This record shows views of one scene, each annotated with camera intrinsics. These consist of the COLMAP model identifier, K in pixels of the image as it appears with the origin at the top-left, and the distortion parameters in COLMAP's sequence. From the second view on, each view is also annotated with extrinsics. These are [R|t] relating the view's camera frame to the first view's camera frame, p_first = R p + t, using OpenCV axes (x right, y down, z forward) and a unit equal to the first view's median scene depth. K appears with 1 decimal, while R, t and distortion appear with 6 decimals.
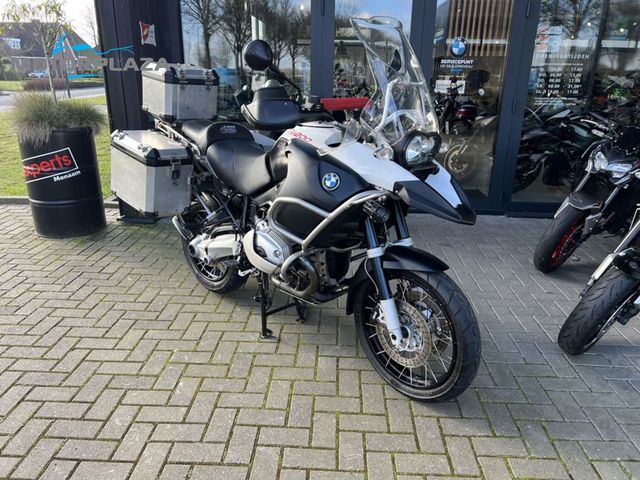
lens RADIAL K [[479.3, 0, 321.8], [0, 479.3, 237.9], [0, 0, 1]] dist [0.022532, -0.010079]
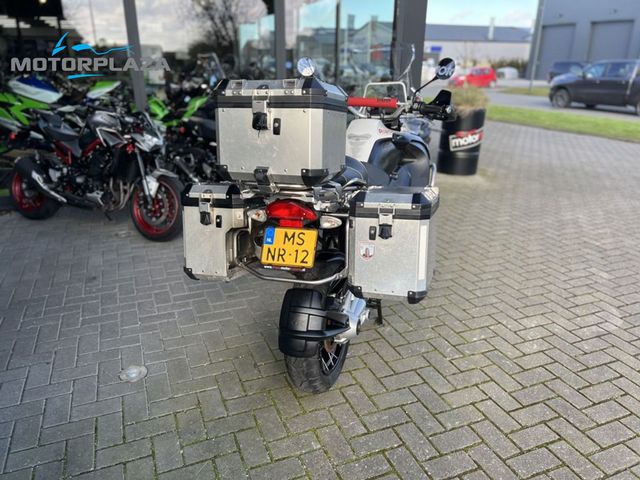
lens RADIAL K [[479.3, 0, 321.4], [0, 479.3, 244.2], [0, 0, 1]] dist [0.022532, -0.010079]
pose [[-0.411699, -0.340354, 0.845377, -0.987212], [0.280163, 0.835448, 0.472796, -0.534305], [-0.867186, 0.431493, -0.248599, 1.402511]]
